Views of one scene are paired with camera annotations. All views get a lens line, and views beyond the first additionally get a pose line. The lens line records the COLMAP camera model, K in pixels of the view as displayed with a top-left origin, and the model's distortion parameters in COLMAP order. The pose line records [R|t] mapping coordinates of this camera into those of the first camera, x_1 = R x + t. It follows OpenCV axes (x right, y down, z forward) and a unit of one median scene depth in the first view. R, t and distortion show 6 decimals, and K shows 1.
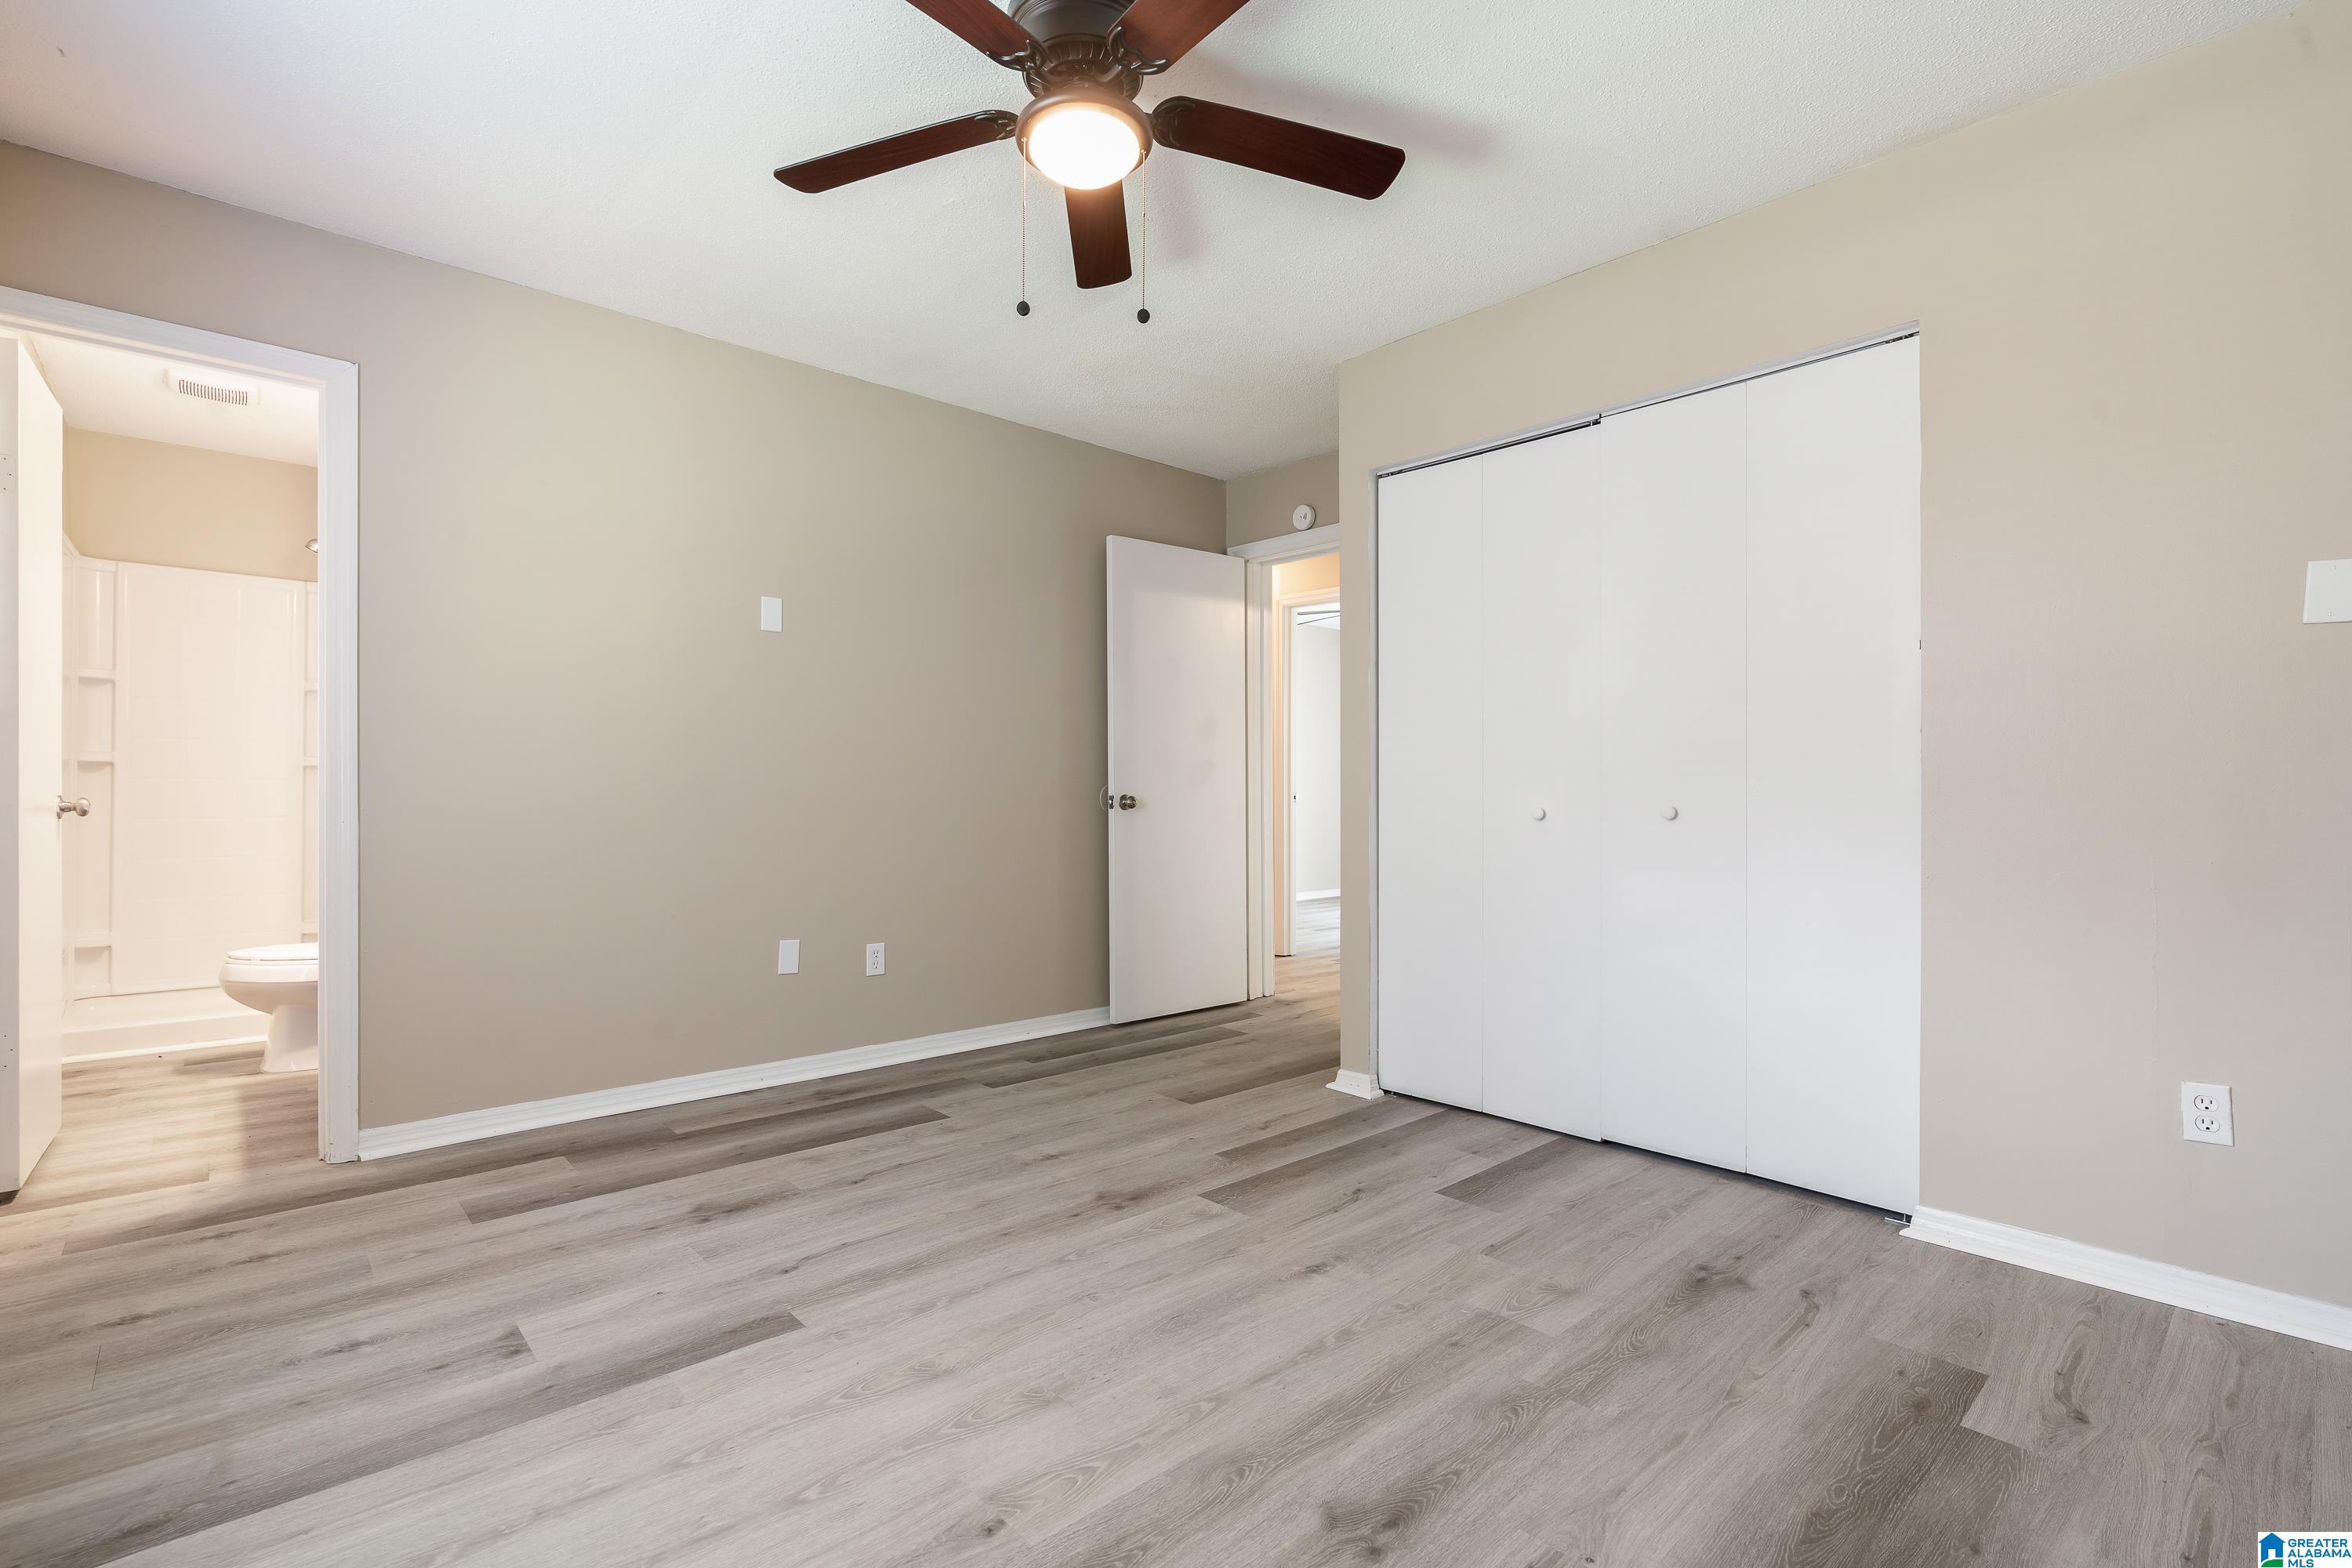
lens RADIAL K [[1070.6, 0, 1175.0], [0, 1070.6, 785.6], [0, 0, 1]] dist [-0.003842, 0.000395]
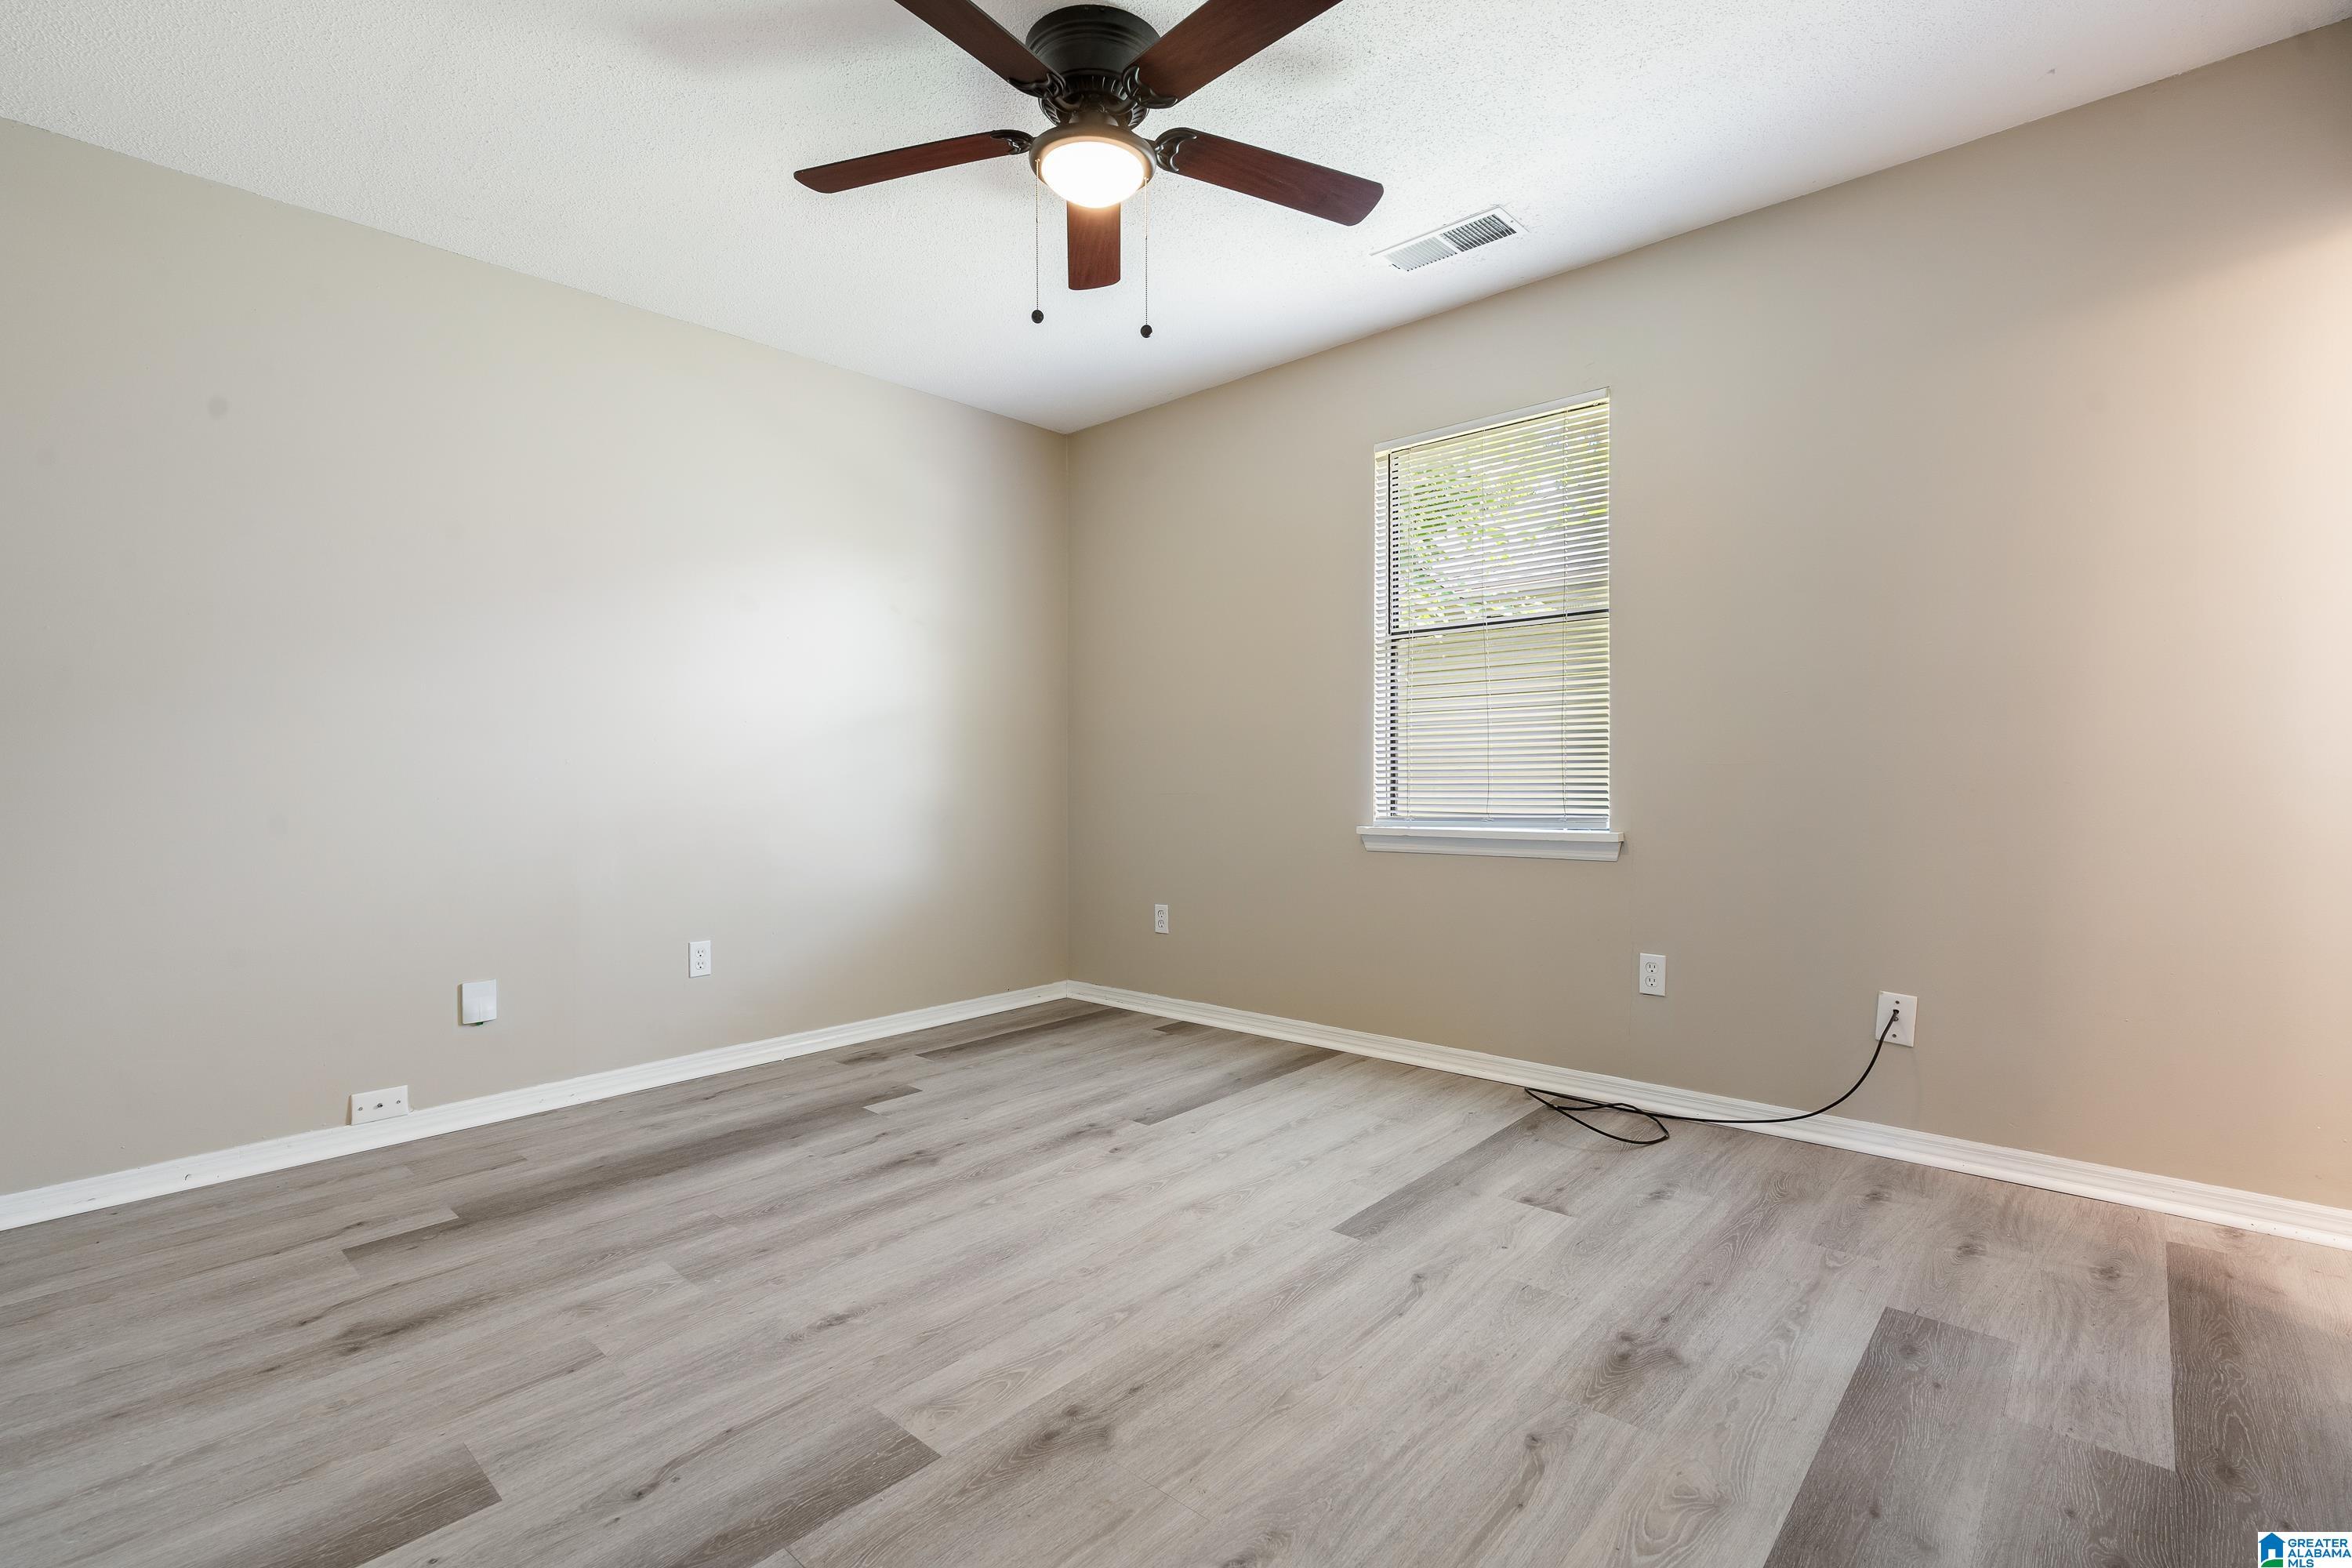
lens RADIAL K [[1070.6, 0, 1176.1], [0, 1070.6, 778.7], [0, 0, 1]] dist [-0.003842, 0.000395]
pose [[-0.995263, 0.008554, -0.096847, -0.065039], [0.008303, 0.999961, 0.002993, 0.012994], [0.096868, 0.002175, -0.995295, 1.927699]]
